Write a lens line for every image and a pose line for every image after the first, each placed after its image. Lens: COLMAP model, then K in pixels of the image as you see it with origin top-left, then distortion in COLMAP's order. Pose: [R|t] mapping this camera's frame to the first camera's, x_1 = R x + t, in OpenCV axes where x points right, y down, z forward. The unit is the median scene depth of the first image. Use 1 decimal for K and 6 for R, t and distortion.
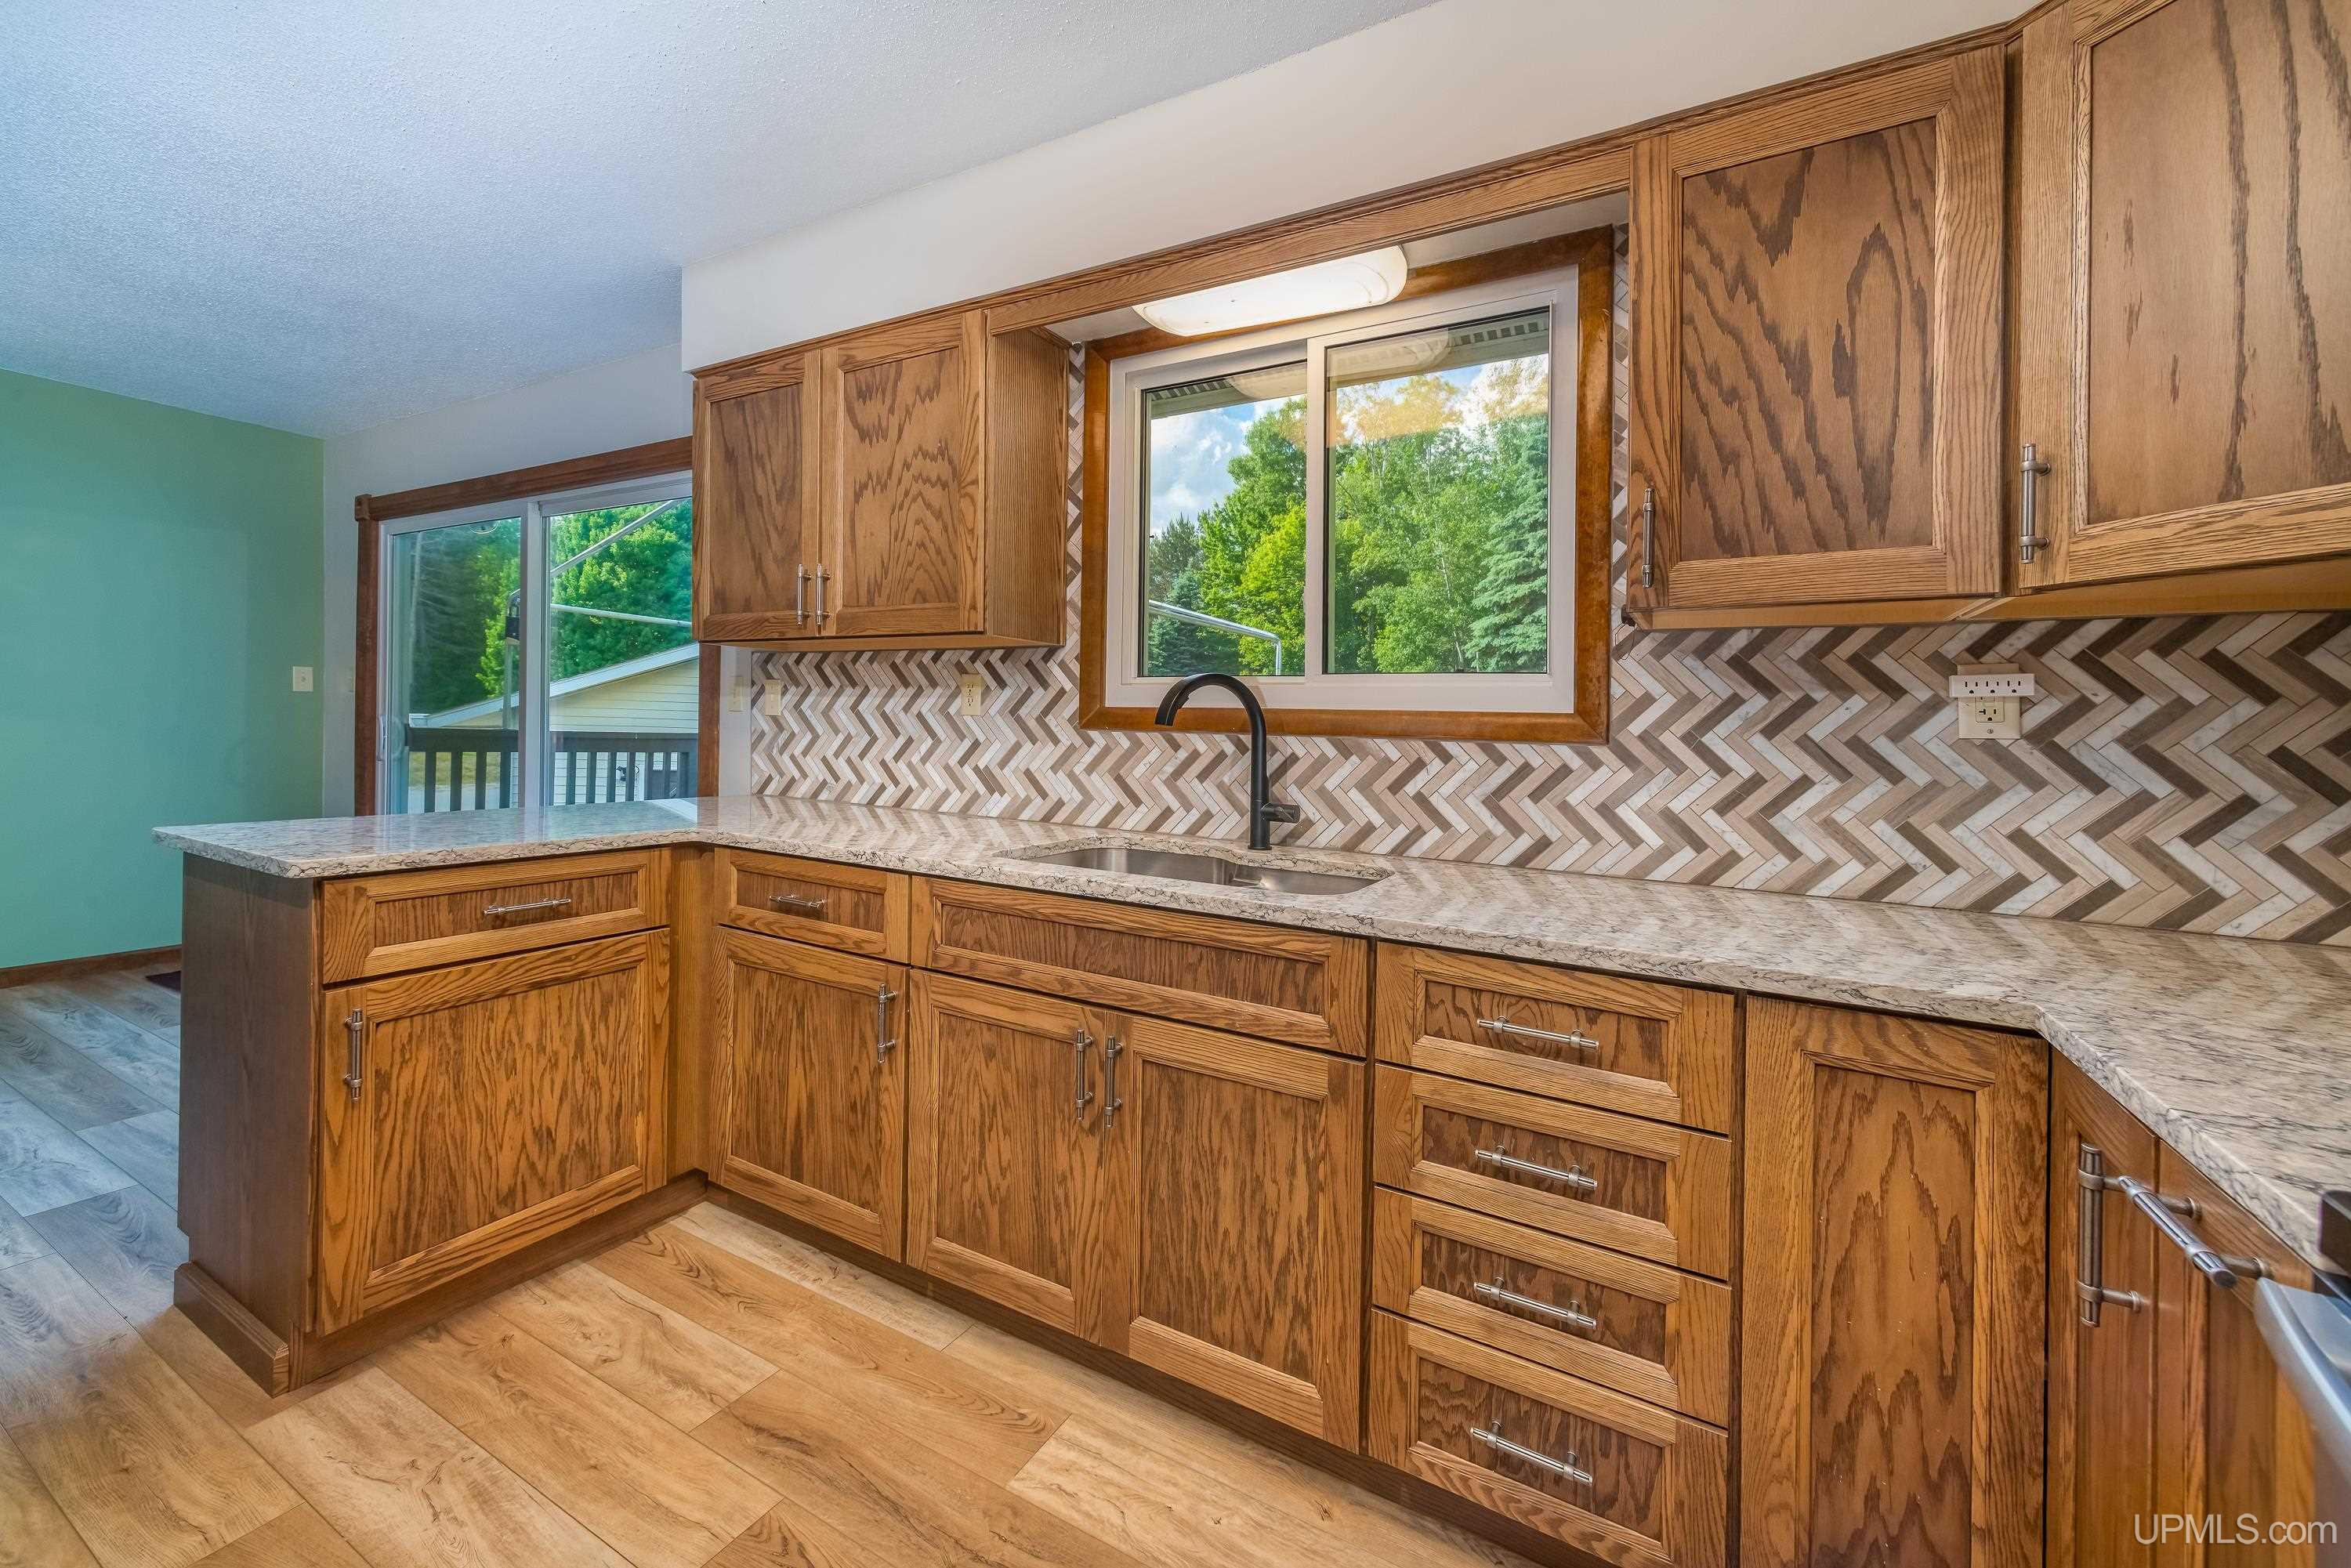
lens RADIAL K [[932.3, 0, 1172.5], [0, 932.3, 743.7], [0, 0, 1]] dist [0.007313, -0.000005]
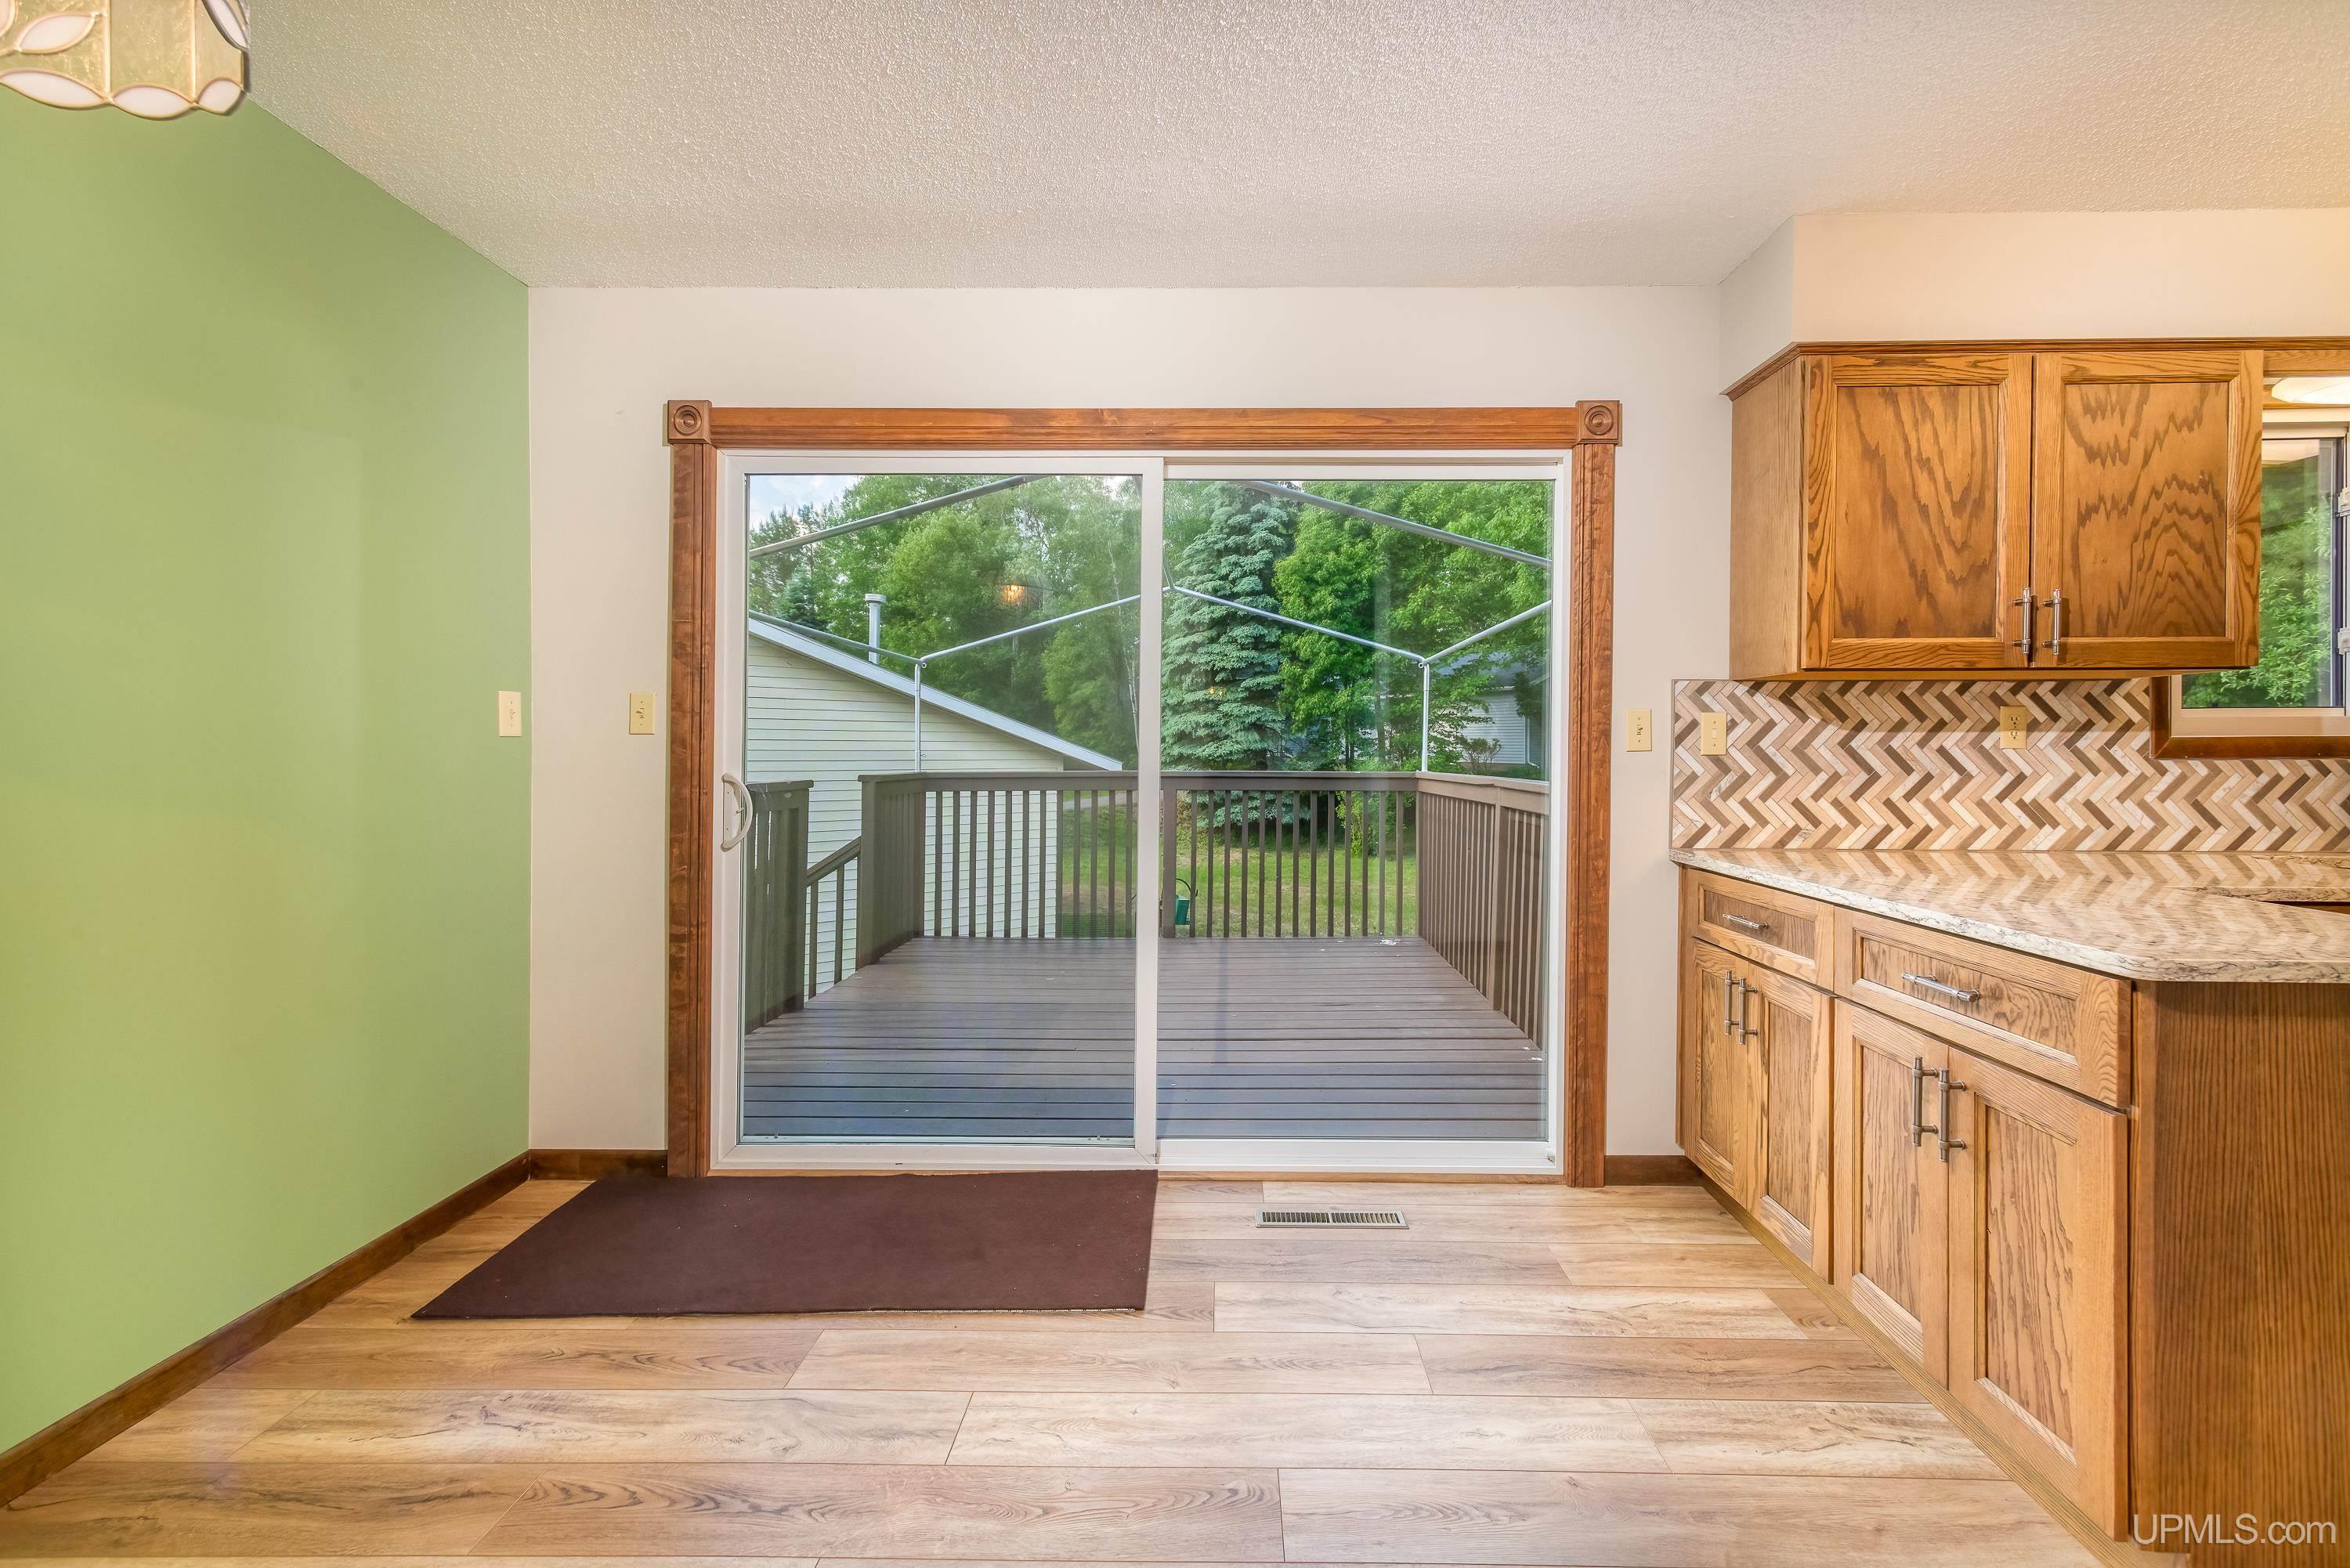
lens RADIAL K [[959.1, 0, 1170.7], [0, 959.1, 769.0], [0, 0, 1]] dist [0.008725, 0.000310]
pose [[0.877535, -0.038995, 0.477924, -1.486071], [0.034124, 0.999239, 0.018875, -0.058658], [-0.478296, -0.000255, 0.878198, 0.537579]]
